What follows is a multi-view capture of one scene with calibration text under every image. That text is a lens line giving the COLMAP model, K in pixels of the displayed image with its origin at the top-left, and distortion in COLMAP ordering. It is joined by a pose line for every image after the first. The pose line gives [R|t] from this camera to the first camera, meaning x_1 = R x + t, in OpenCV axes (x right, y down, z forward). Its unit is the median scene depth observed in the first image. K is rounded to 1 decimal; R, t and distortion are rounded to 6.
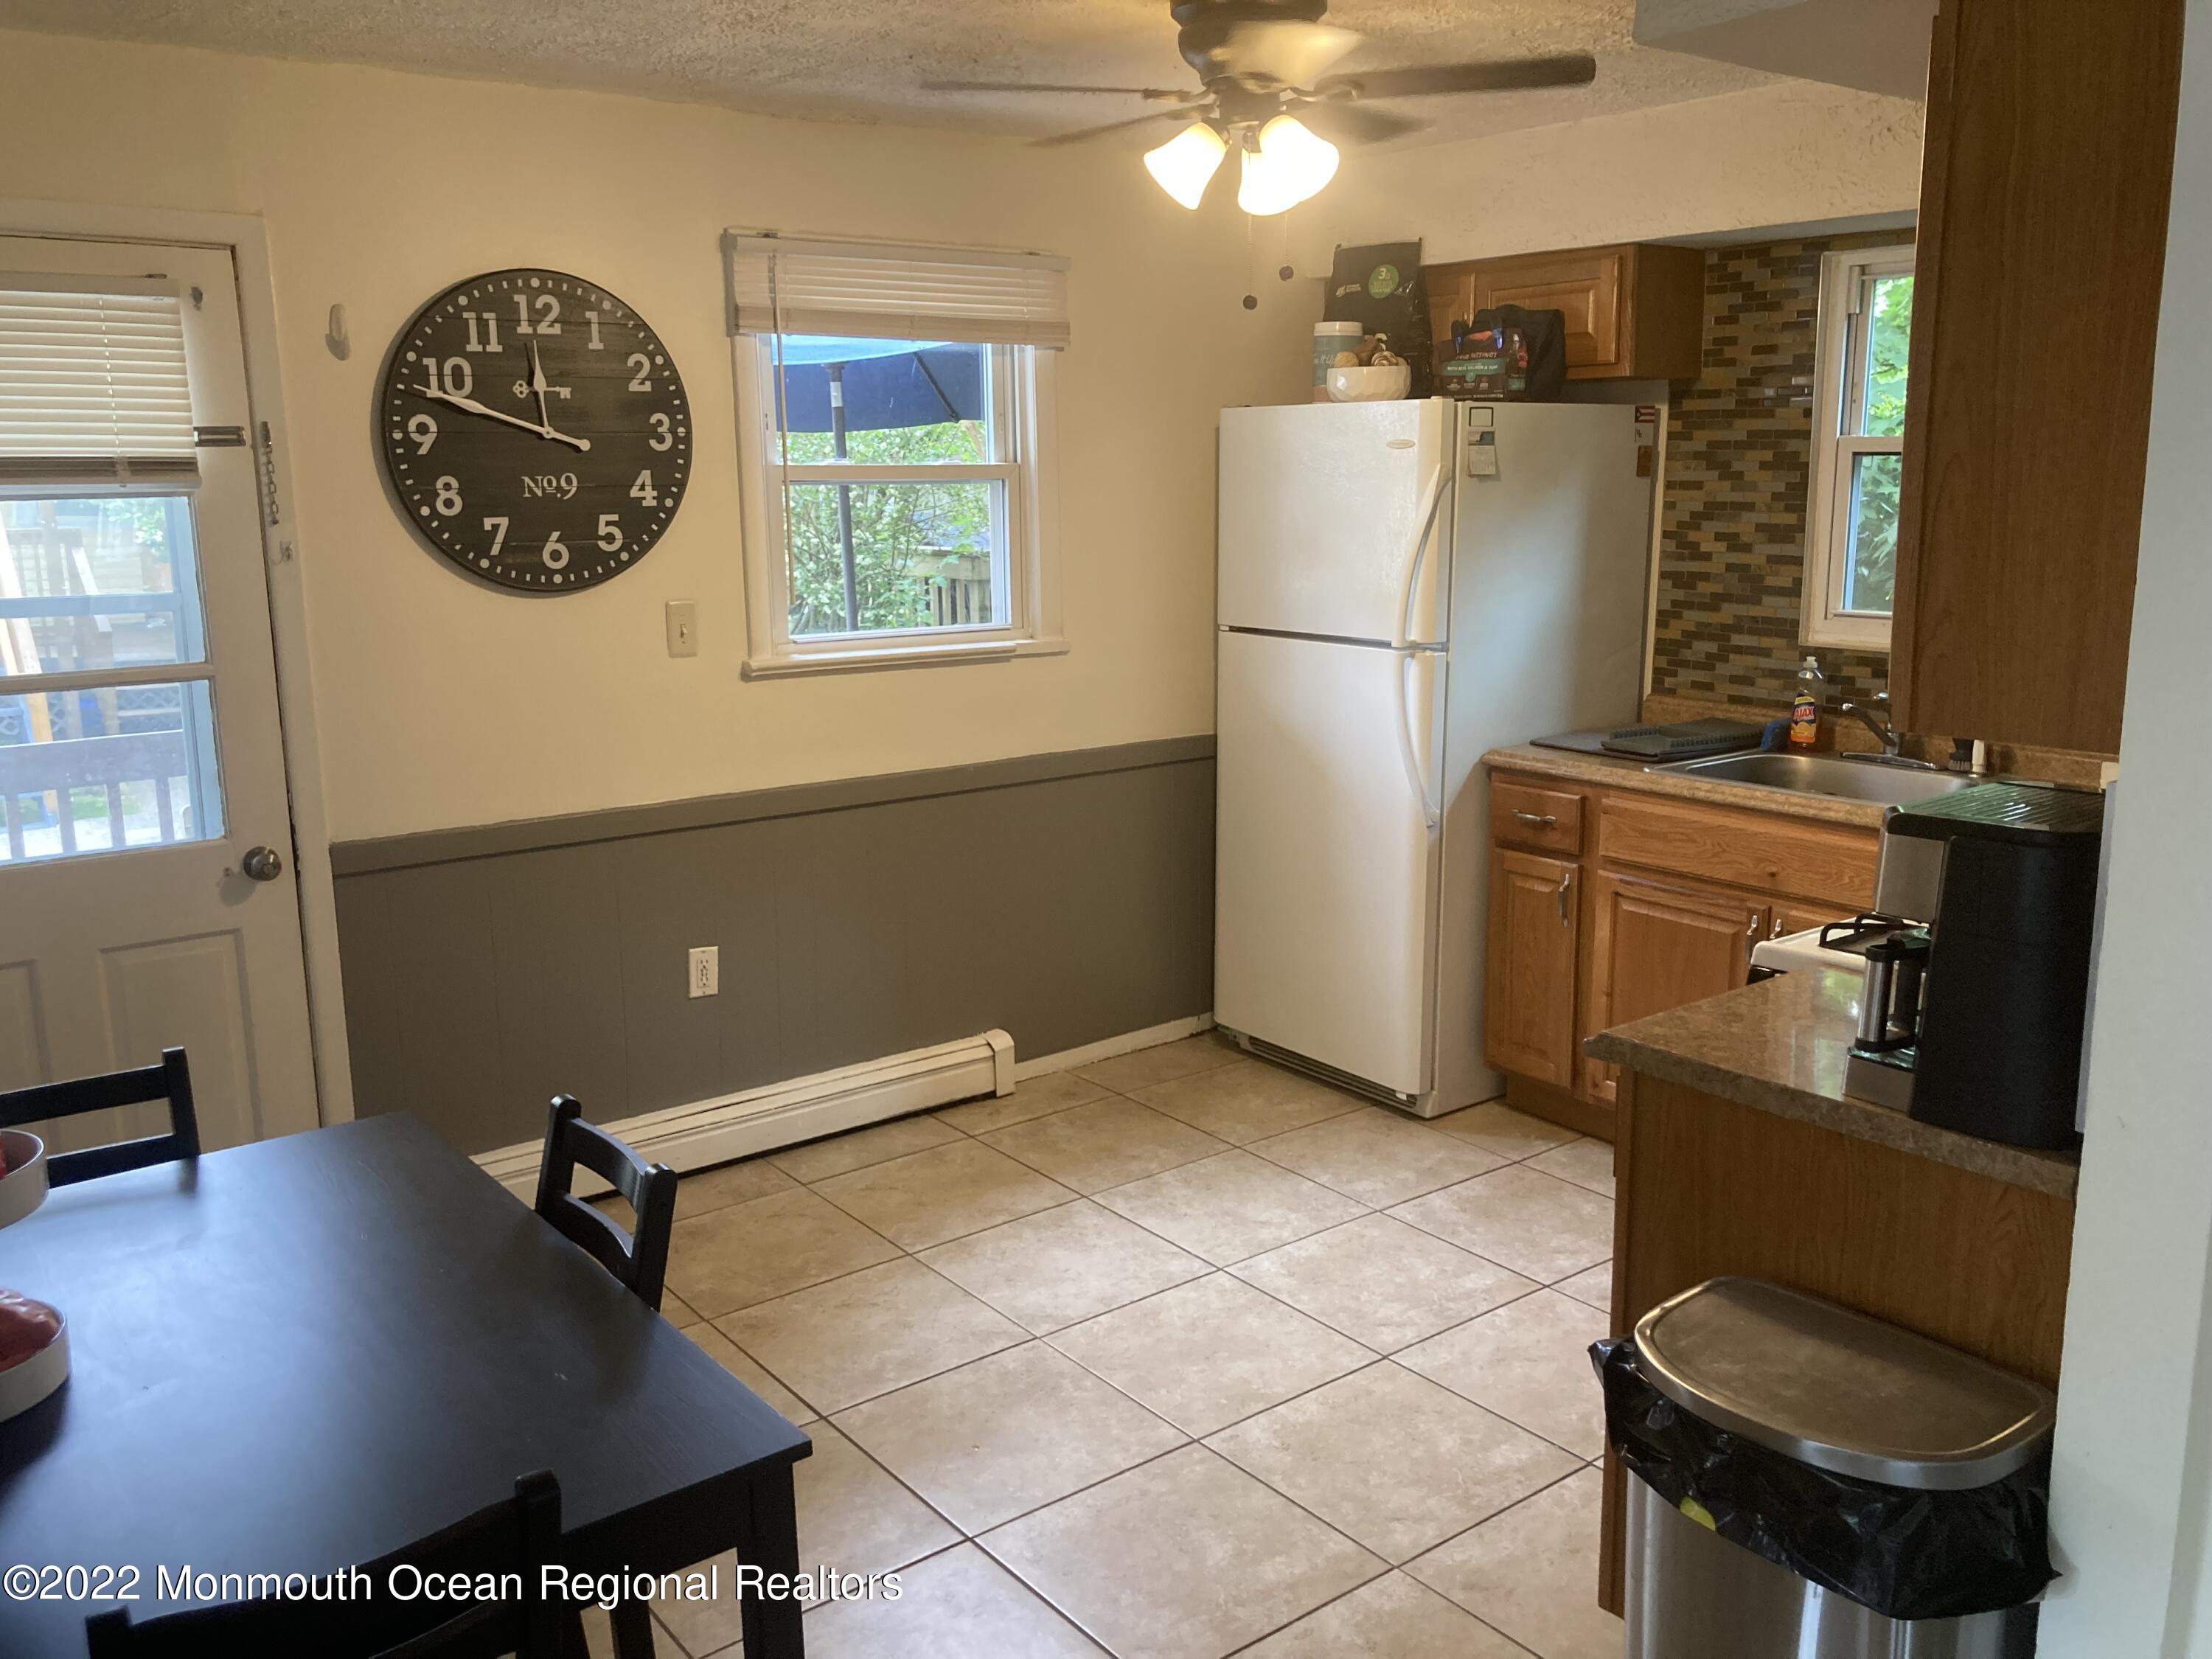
lens RADIAL K [[1815.2, 0, 1099.8], [0, 1815.2, 812.6], [0, 0, 1]] dist [-0.000332, 0.007029]
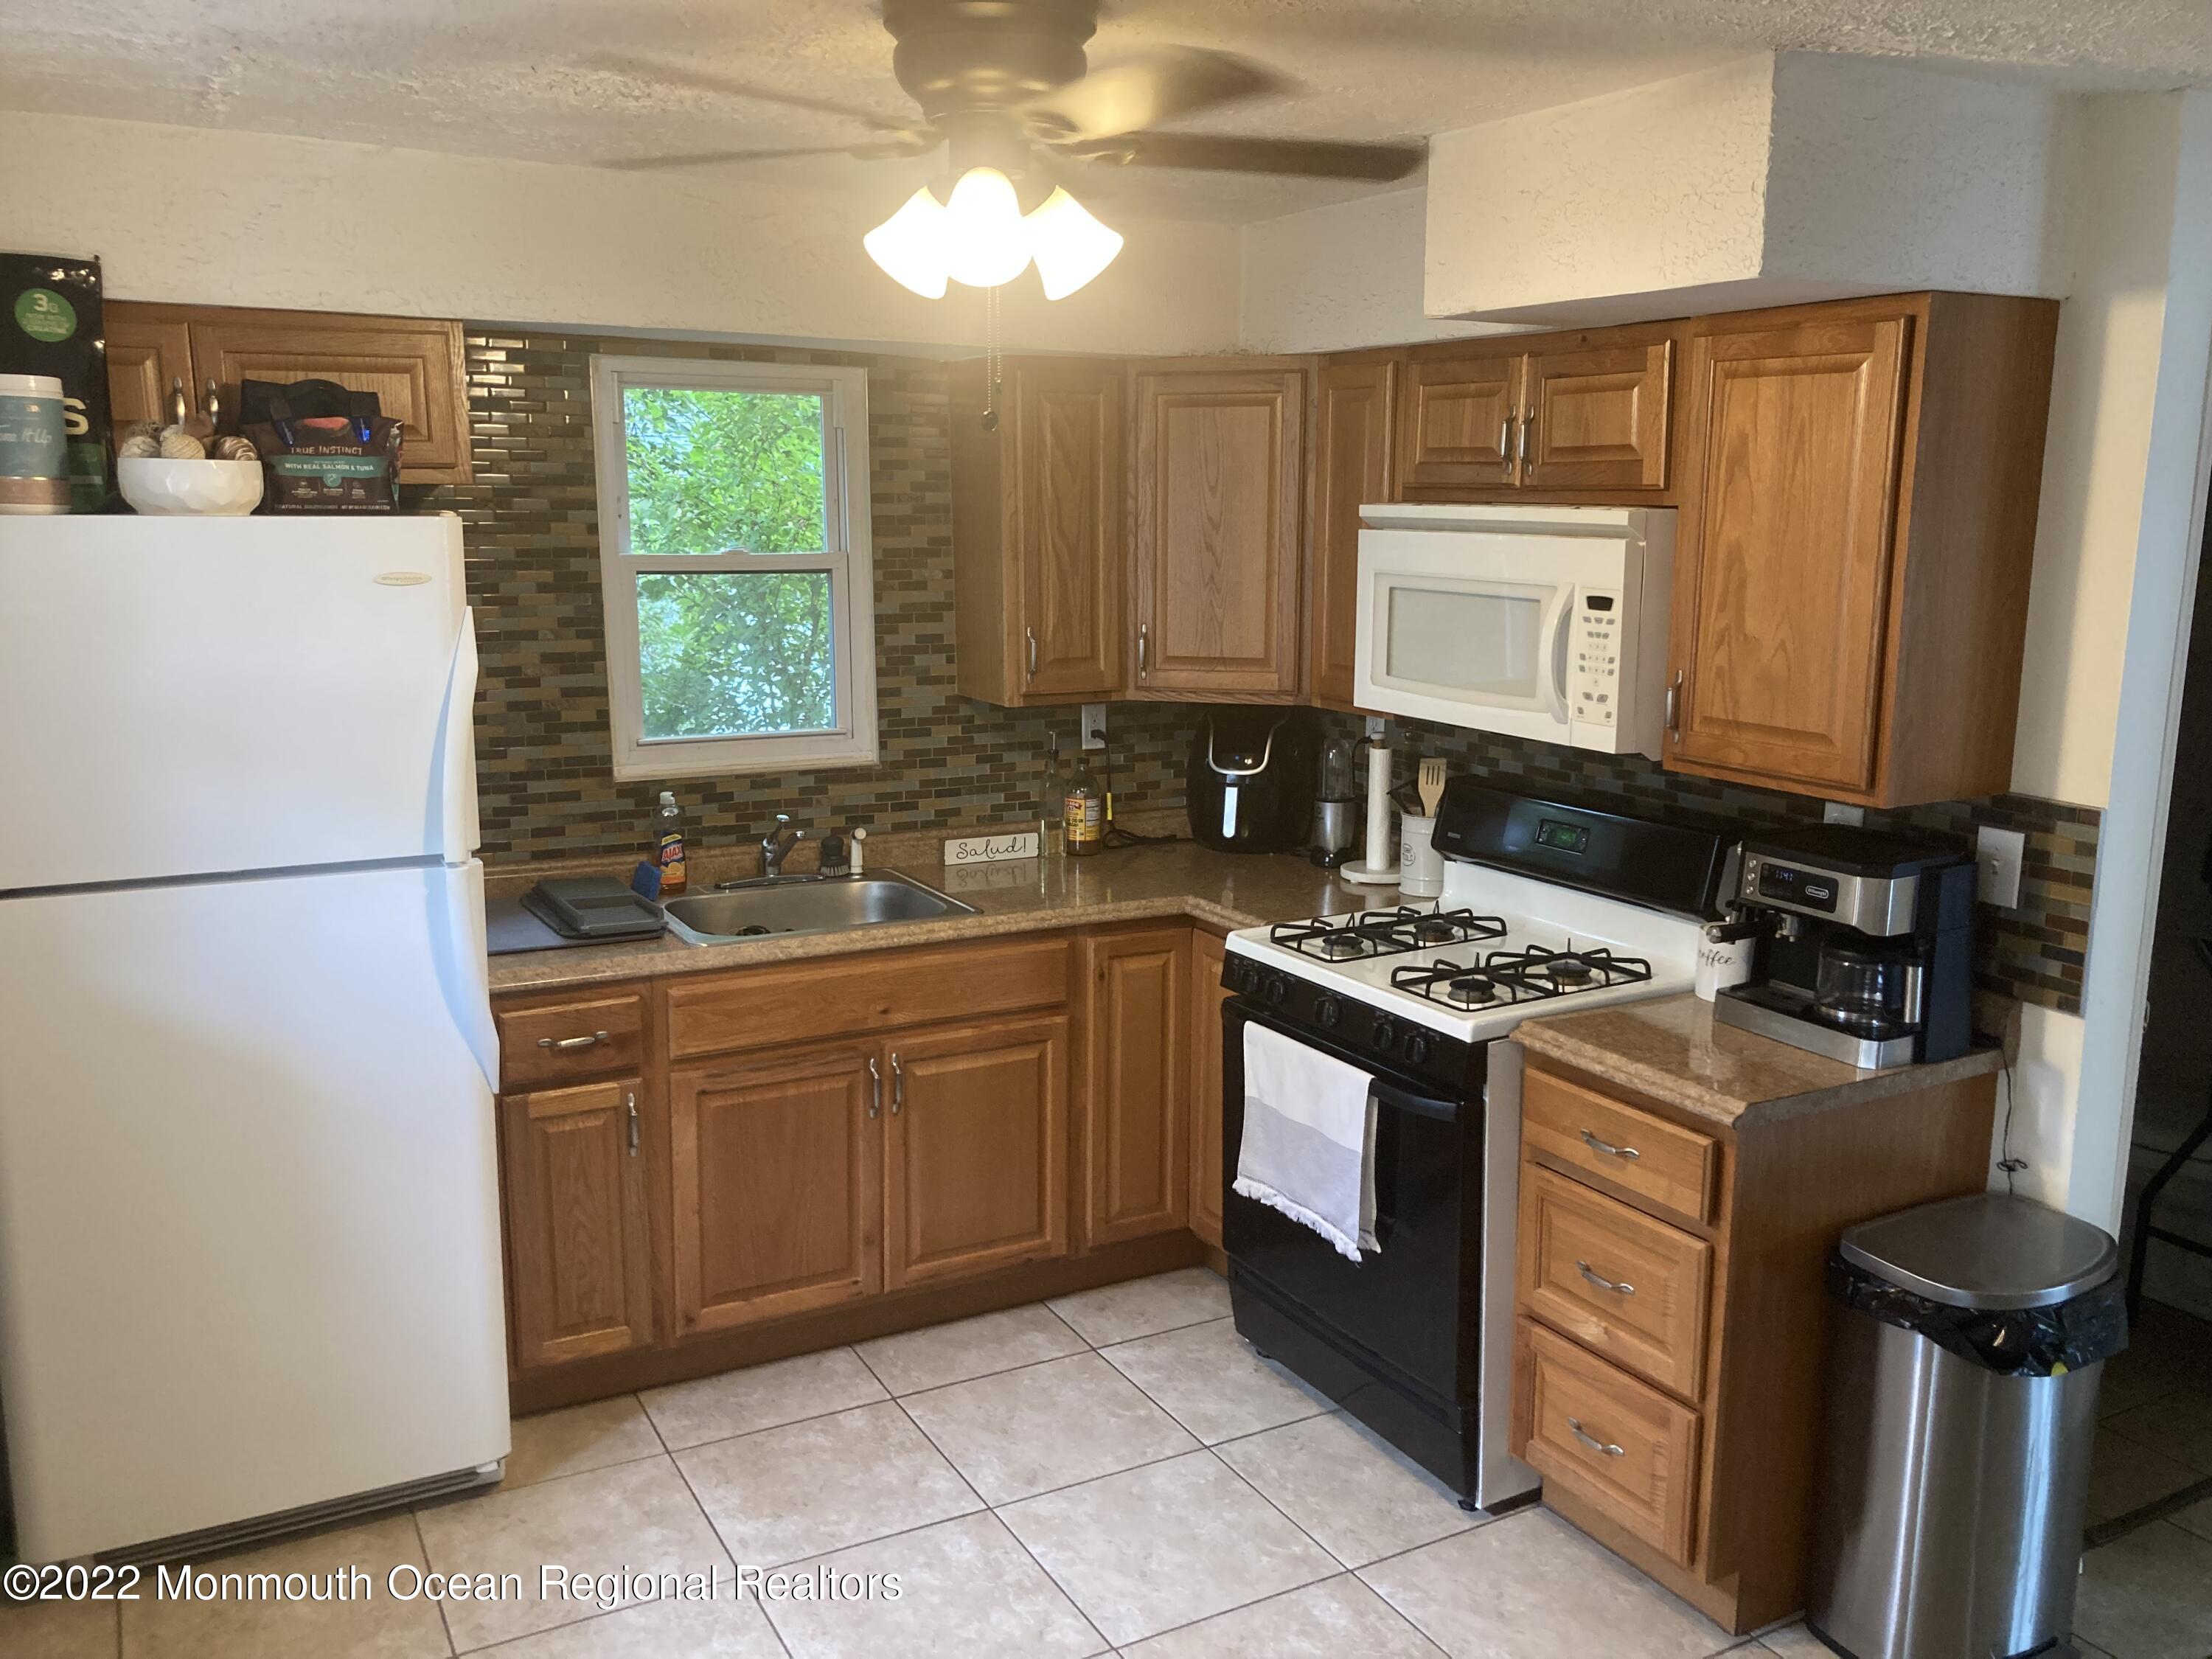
lens RADIAL K [[1815.2, 0, 1099.9], [0, 1815.2, 841.8], [0, 0, 1]] dist [-0.000332, 0.007029]
pose [[0.156959, -0.173989, 0.972158, -0.466527], [0.184145, 0.972253, 0.144275, -0.149870], [-0.970286, 0.156372, 0.184643, 0.601374]]
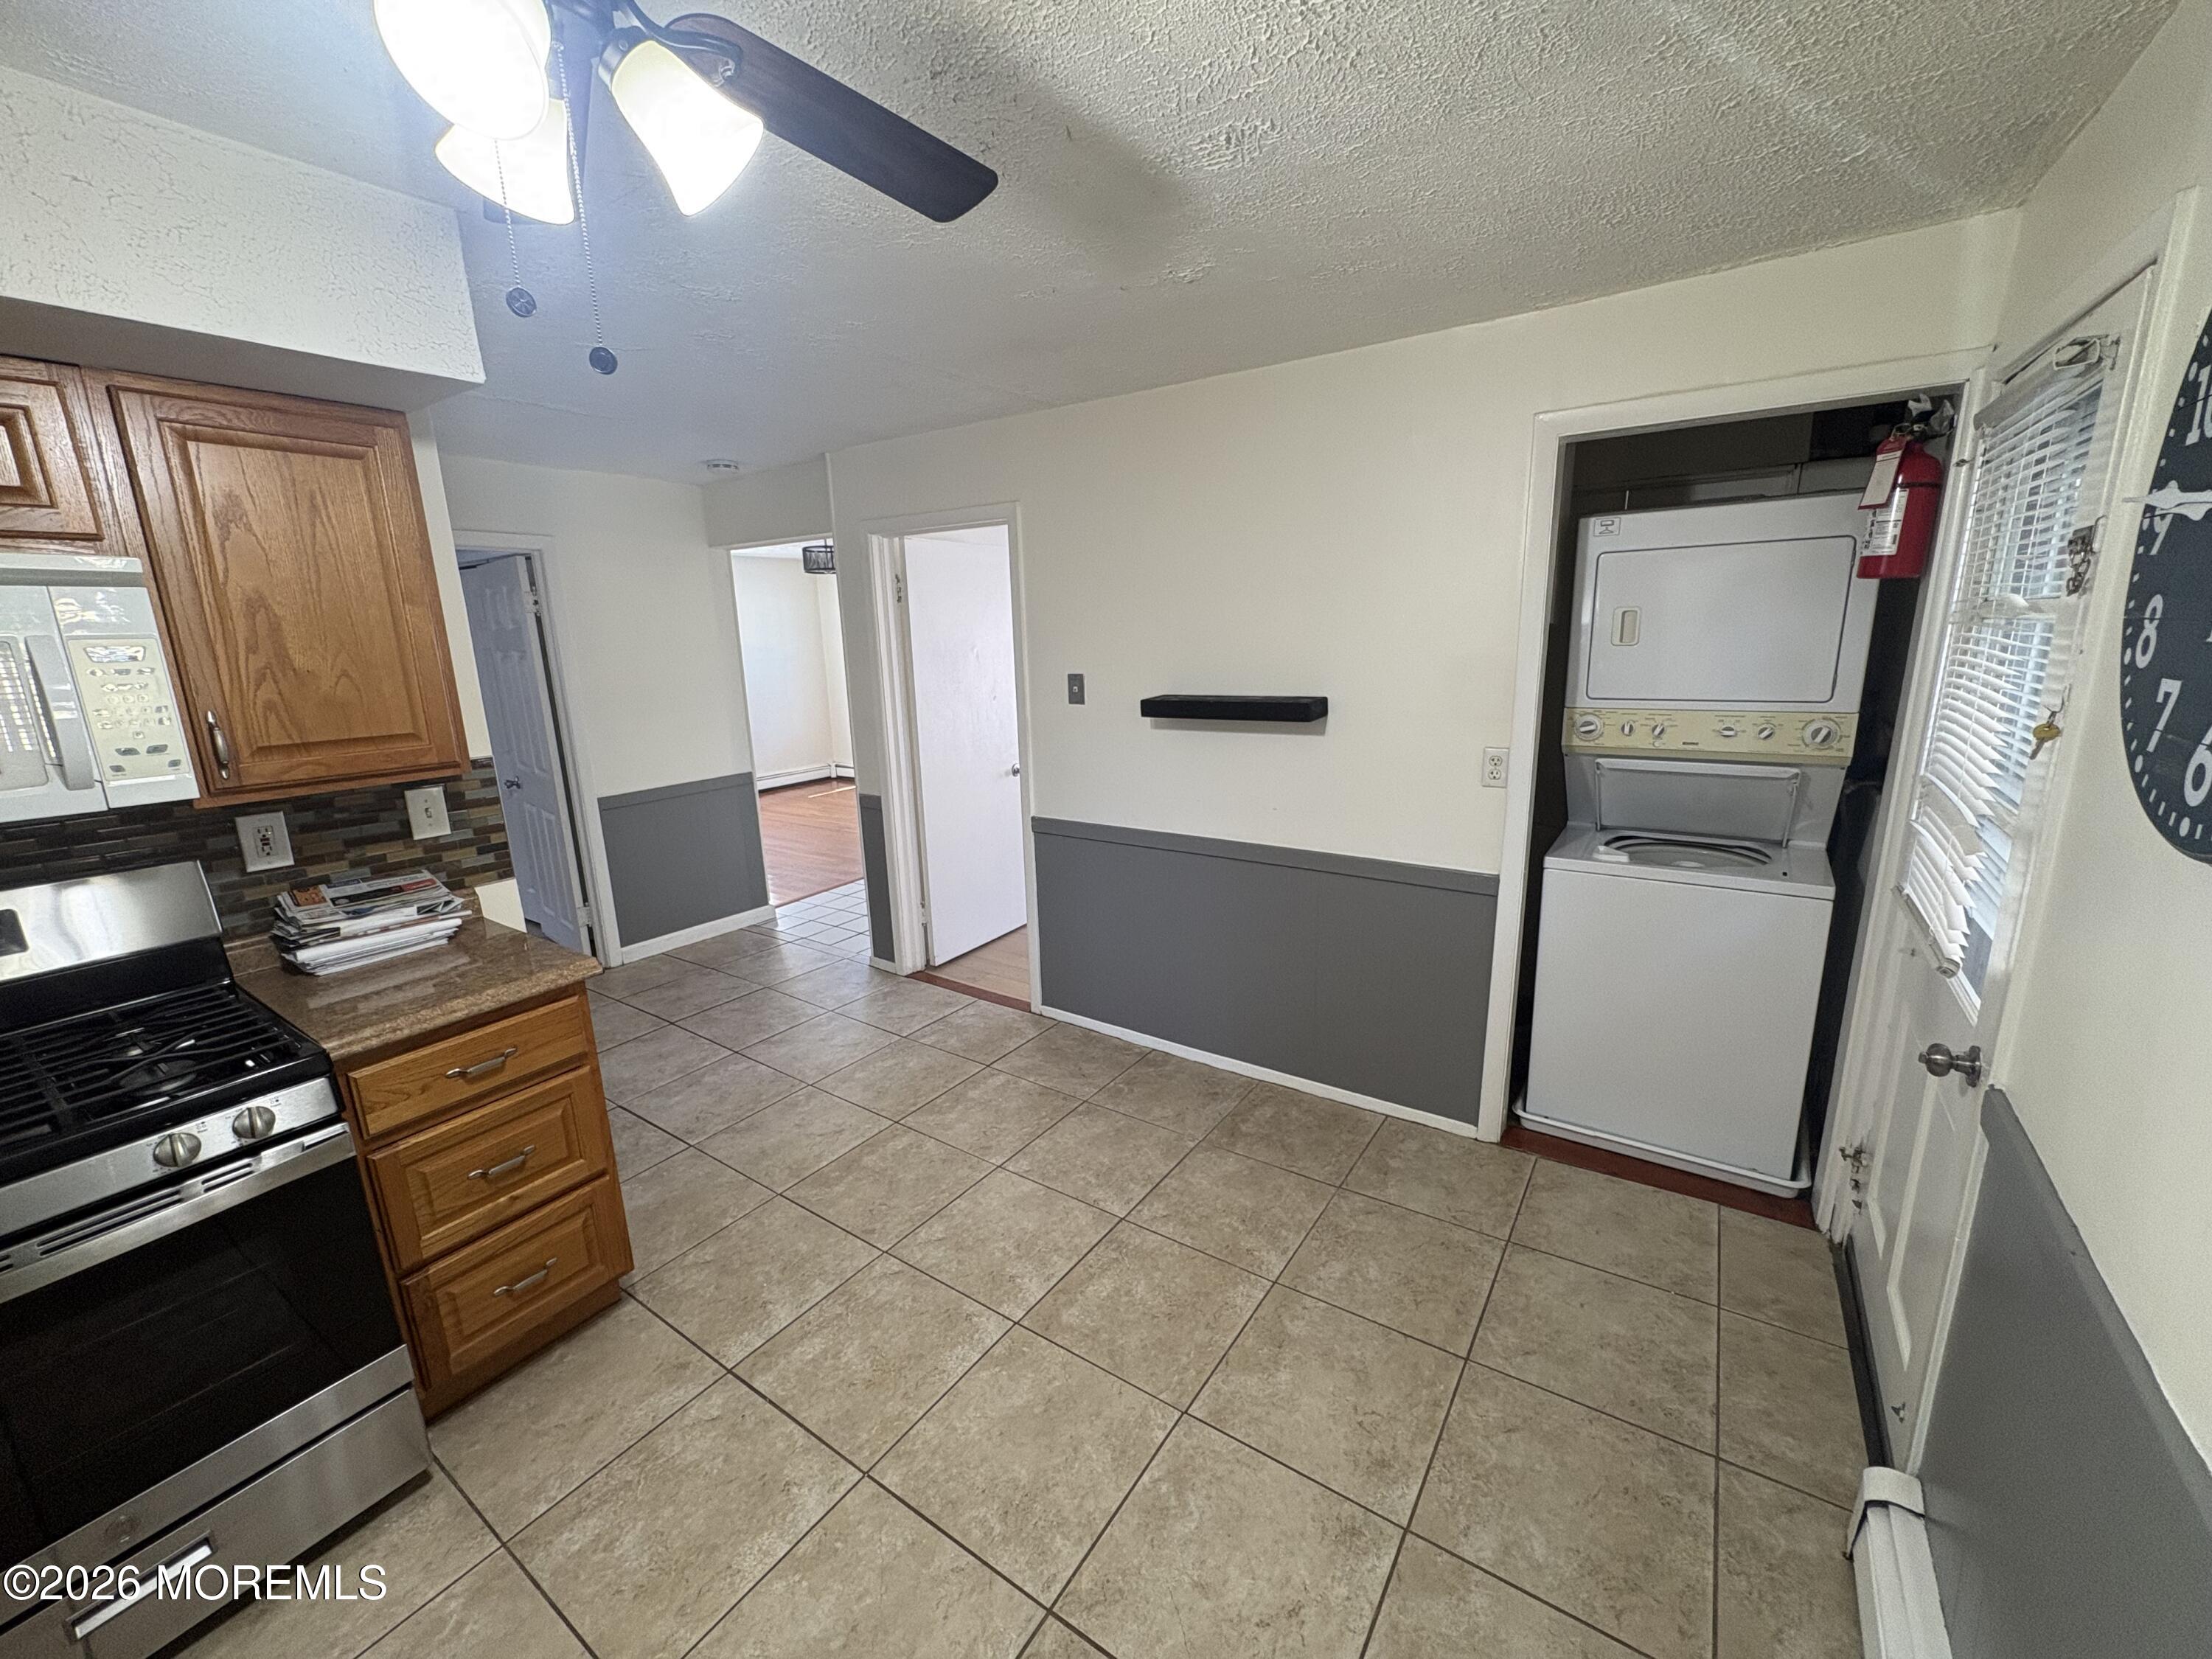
lens RADIAL K [[890.4, 0, 1106.8], [0, 890.4, 826.9], [0, 0, 1]] dist [-0.017059, -0.000160]
pose [[-0.951540, 0.102765, -0.289847, 0.019607], [-0.020767, 0.918889, 0.393969, -0.182157], [0.306823, 0.380896, -0.872226, 0.970314]]
